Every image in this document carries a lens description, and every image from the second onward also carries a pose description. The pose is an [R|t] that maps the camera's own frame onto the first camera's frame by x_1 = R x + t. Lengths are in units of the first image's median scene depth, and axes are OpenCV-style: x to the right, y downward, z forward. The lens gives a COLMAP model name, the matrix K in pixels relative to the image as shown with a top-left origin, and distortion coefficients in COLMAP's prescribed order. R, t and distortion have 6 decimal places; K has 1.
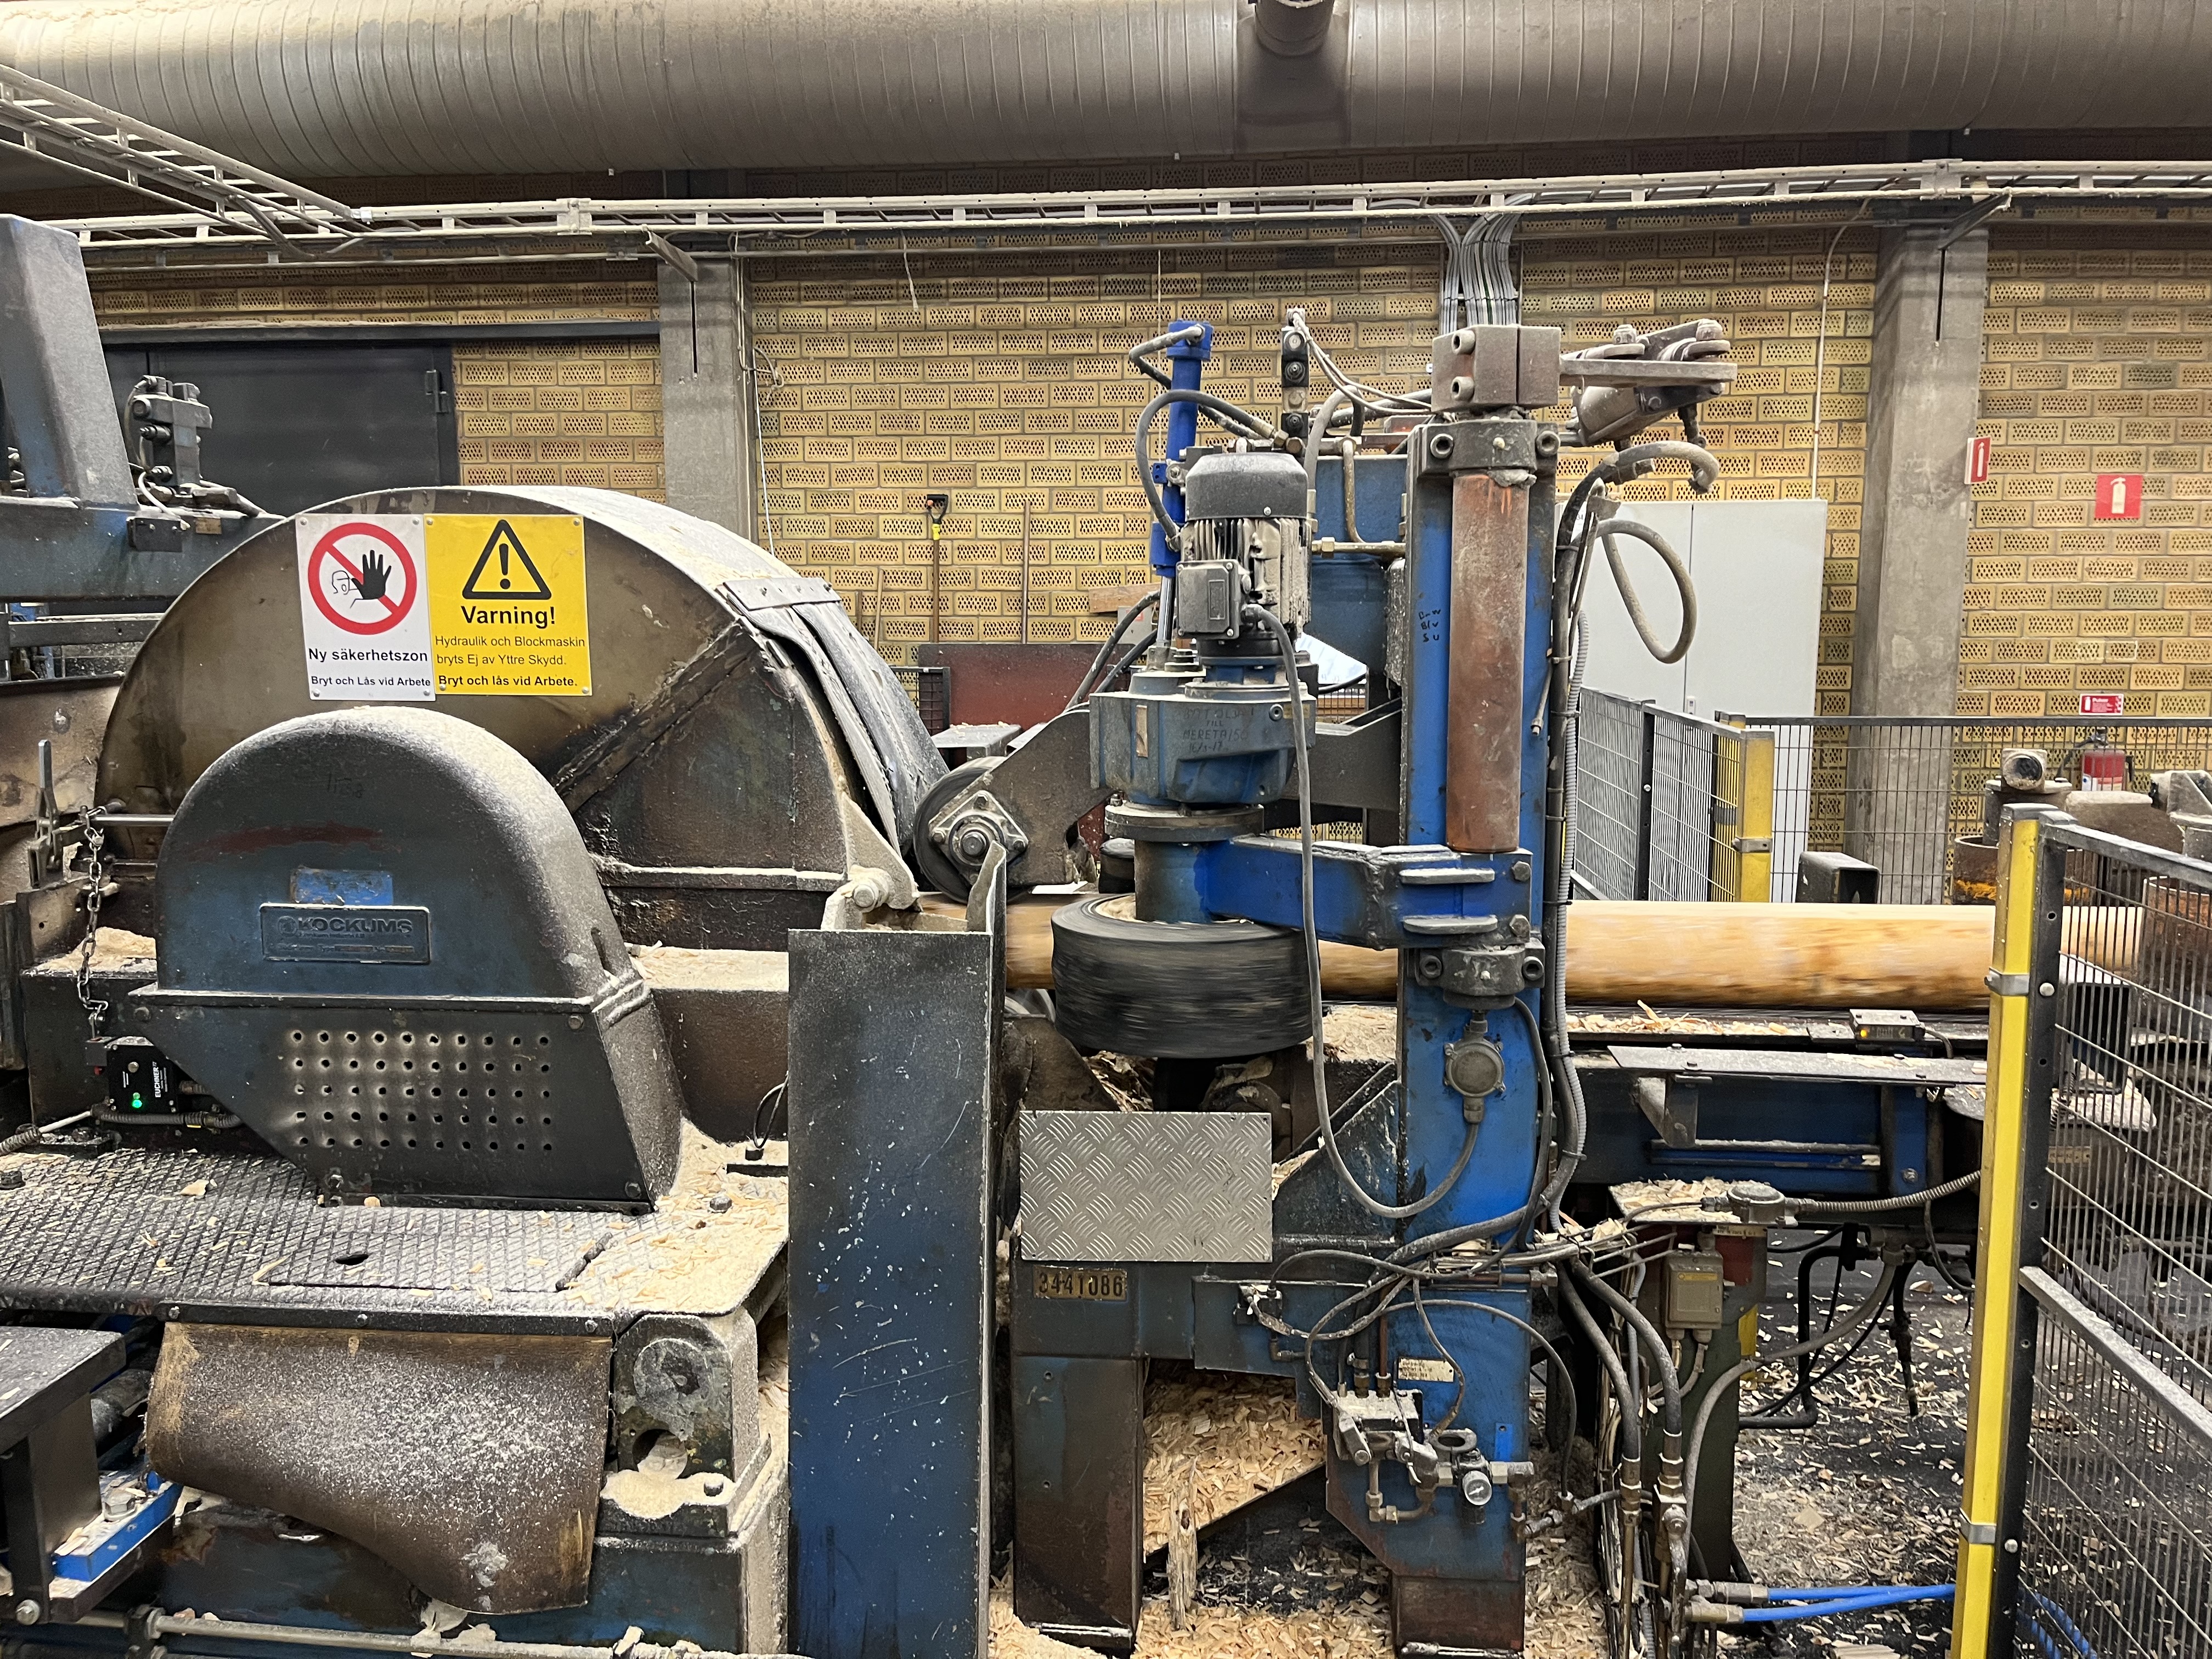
lens RADIAL K [[1669.7, 0, 1091.2], [0, 1669.7, 810.2], [0, 0, 1]] dist [0.057509, -0.070294]
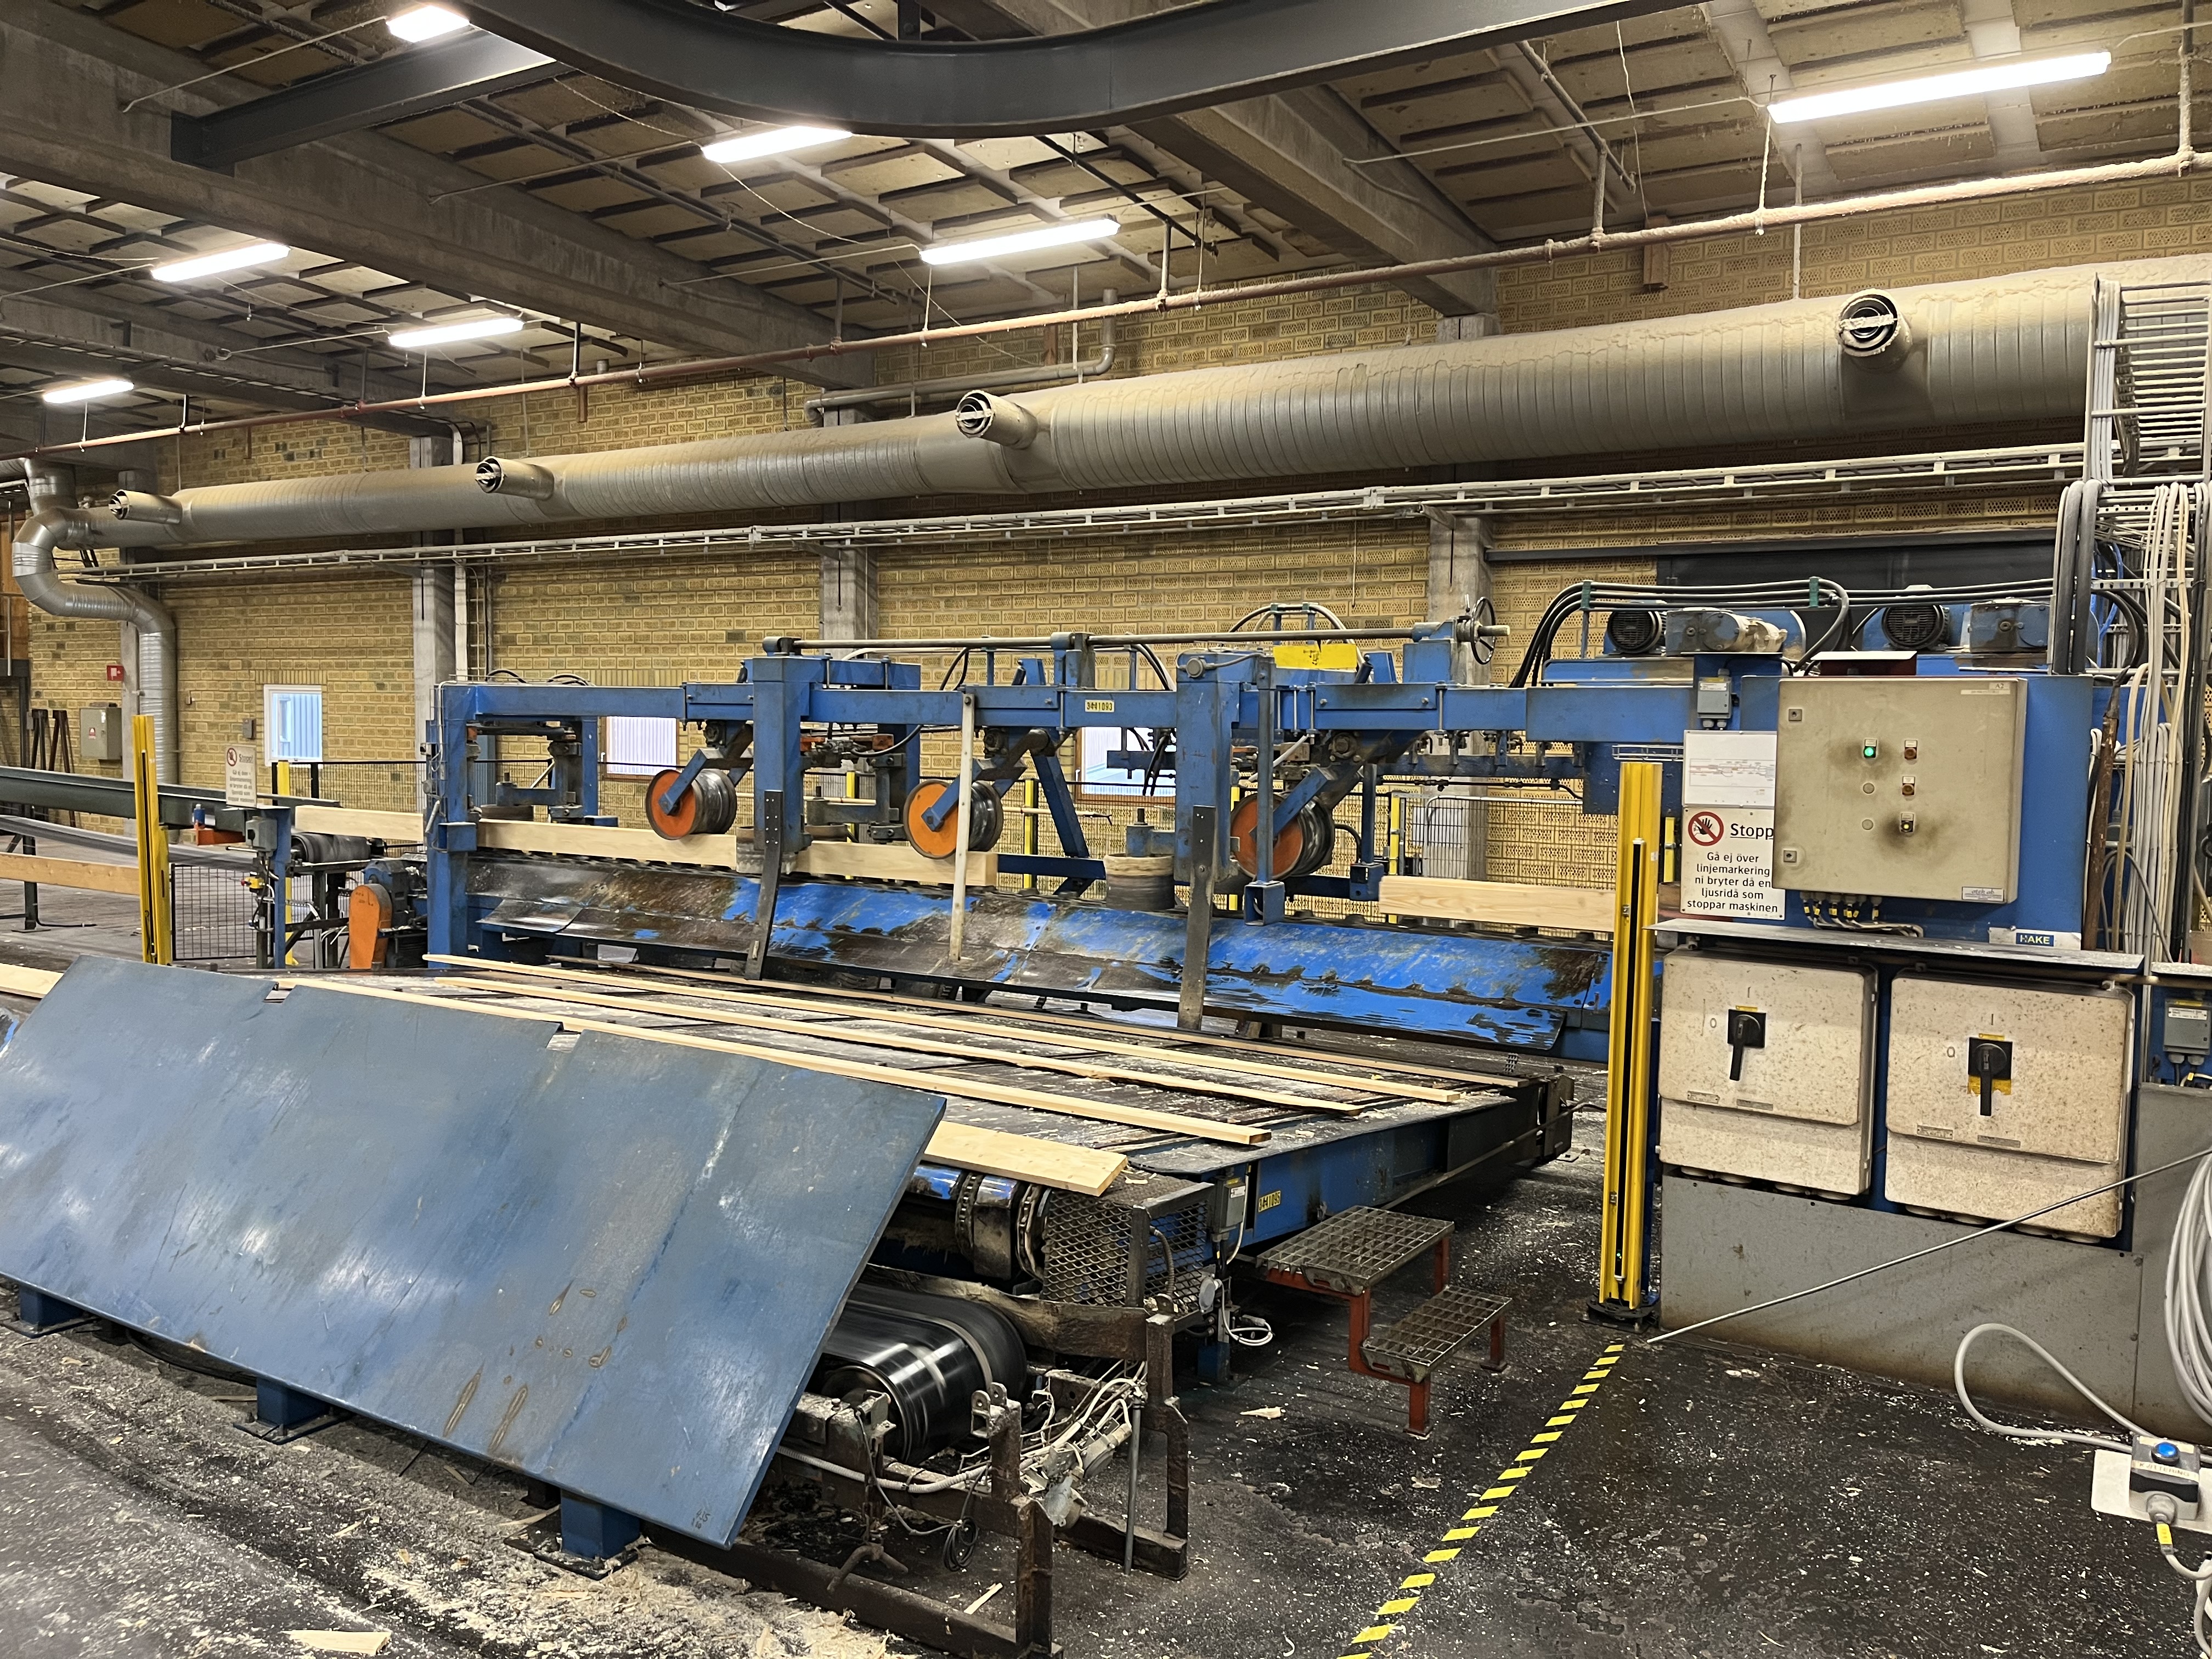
lens RADIAL K [[1655.1, 0, 1124.5], [0, 1655.1, 818.2], [0, 0, 1]] dist [0.069176, -0.096562]
pose [[0.896337, 0.044780, -0.441106, -0.633841], [-0.077318, 0.995429, -0.056059, 0.044398], [0.436580, 0.084353, 0.895702, -0.408017]]
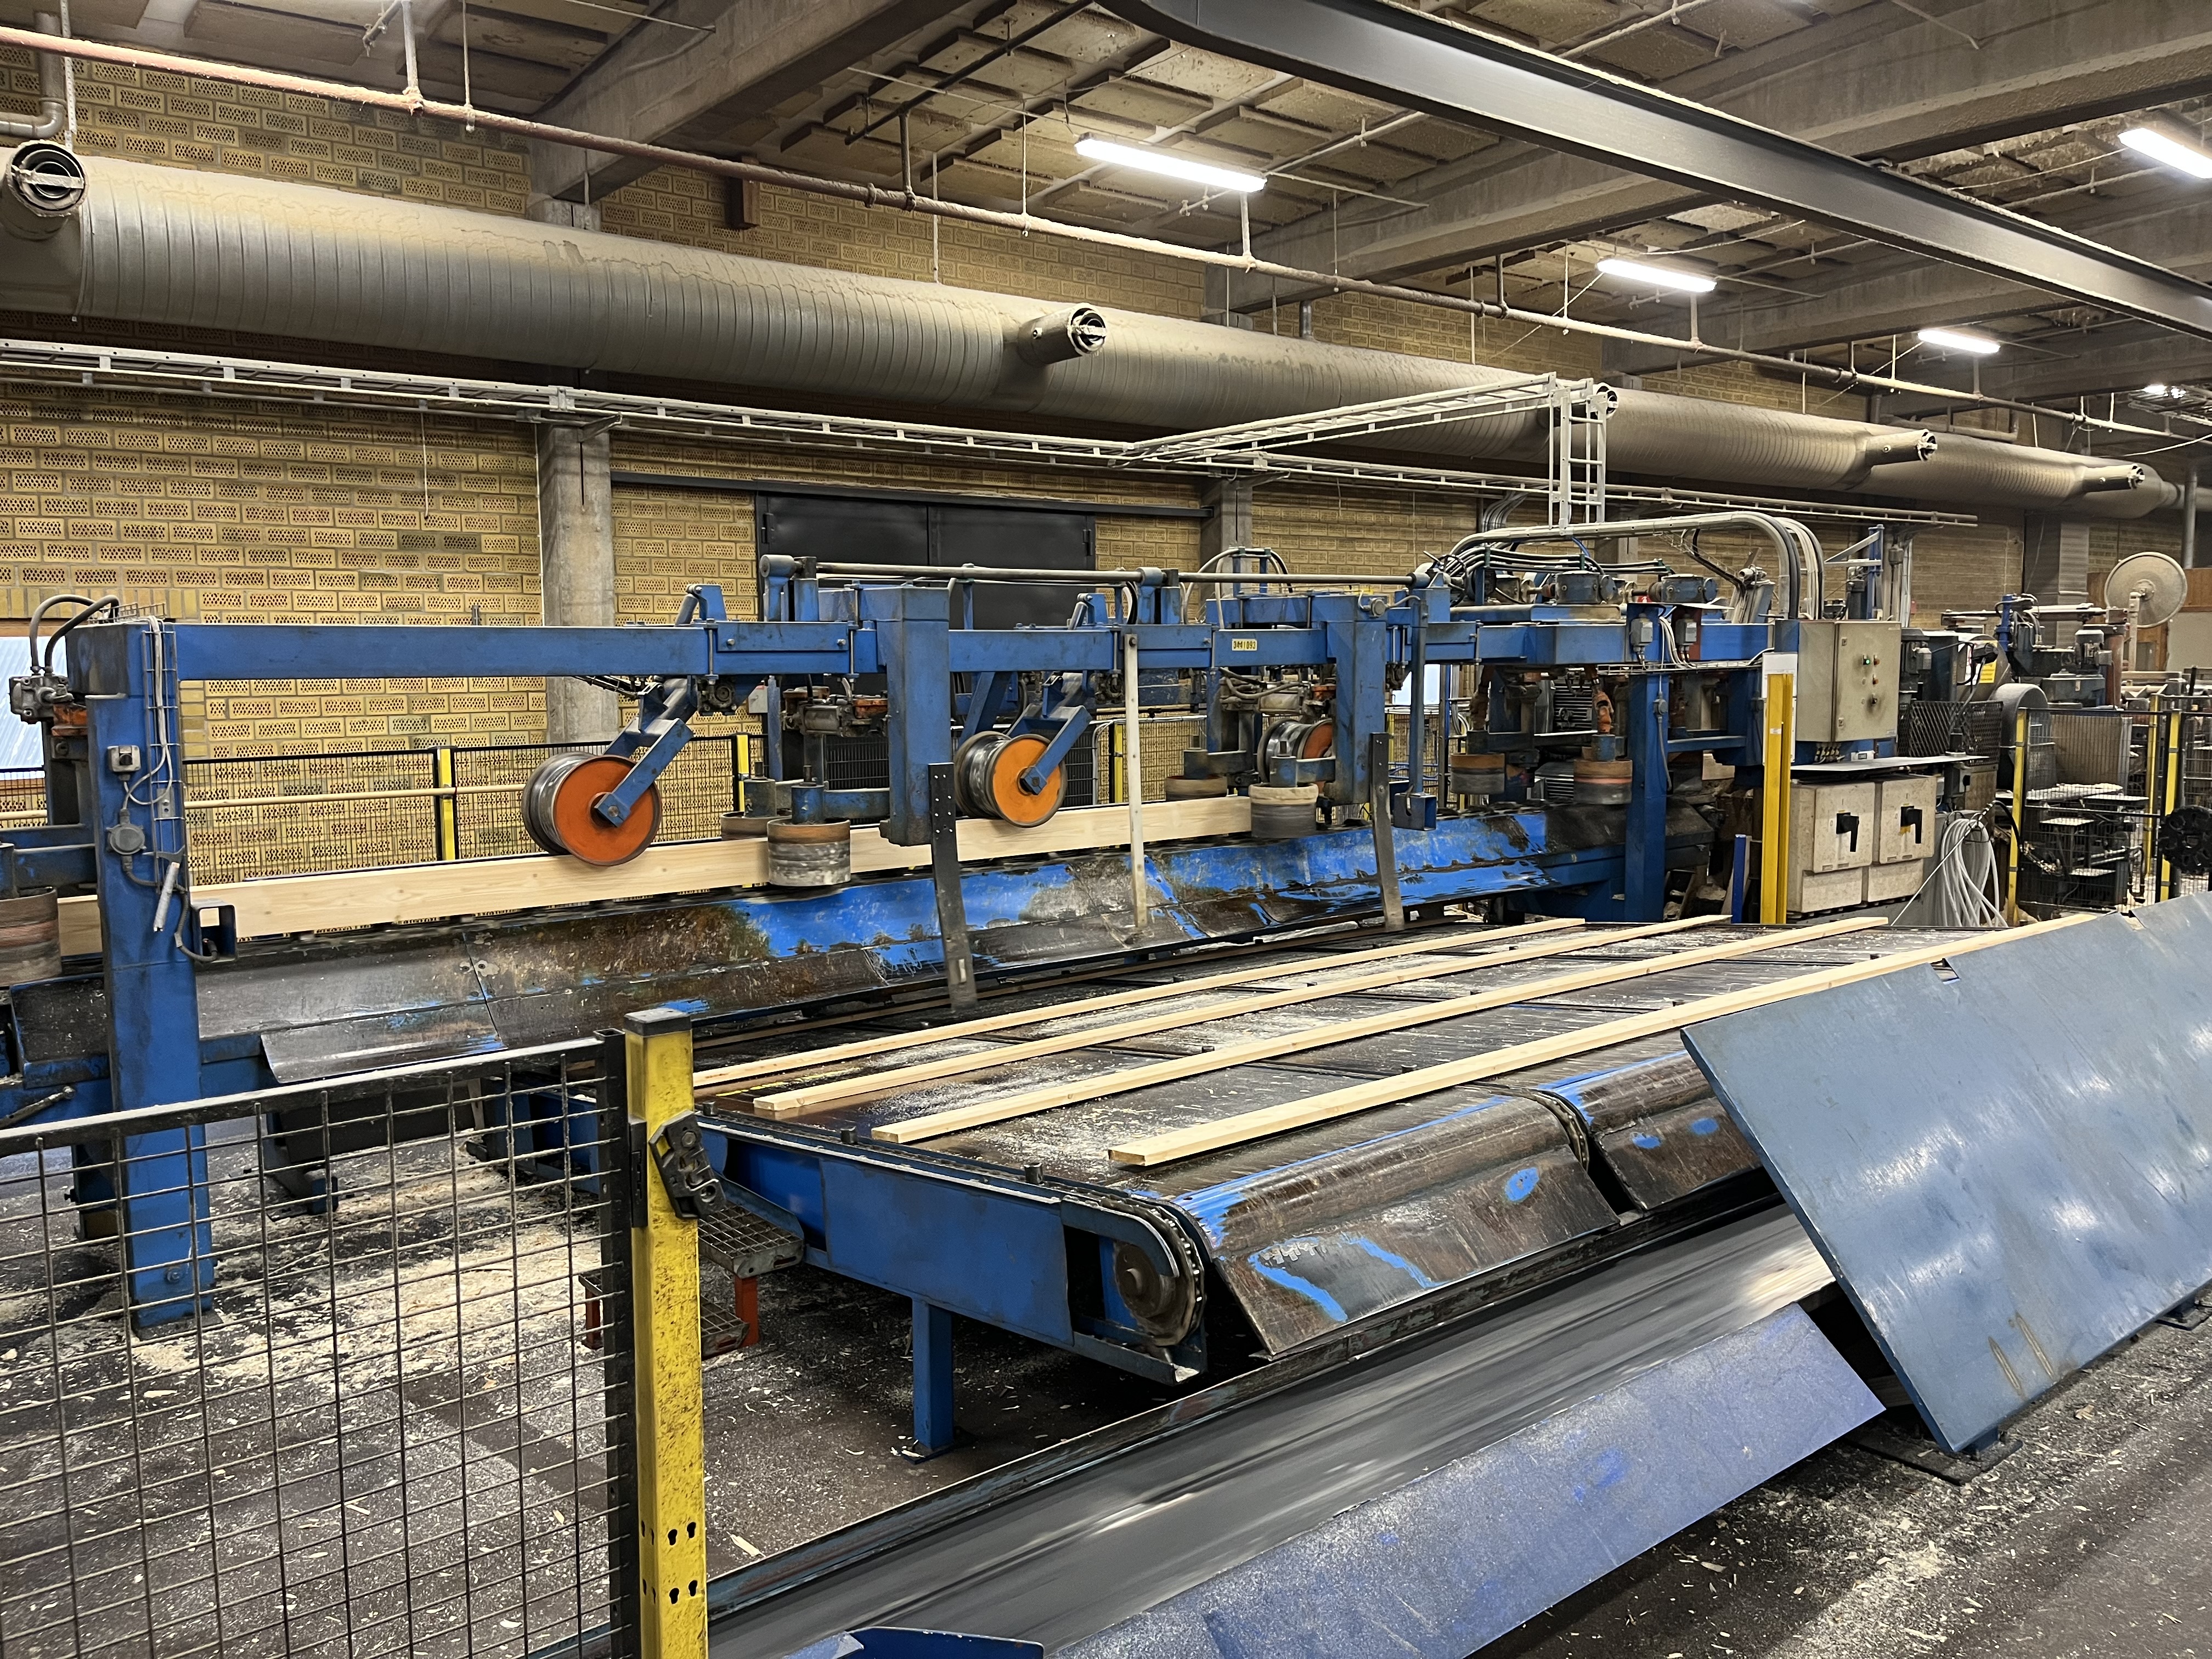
lens RADIAL K [[1672.3, 0, 1100.9], [0, 1672.3, 825.3], [0, 0, 1]] dist [0.076463, -0.101063]
pose [[0.717374, -0.075071, 0.692632, -1.851747], [0.096325, 0.995317, 0.008111, 0.015051], [-0.689997, 0.060899, 0.721246, -0.197401]]
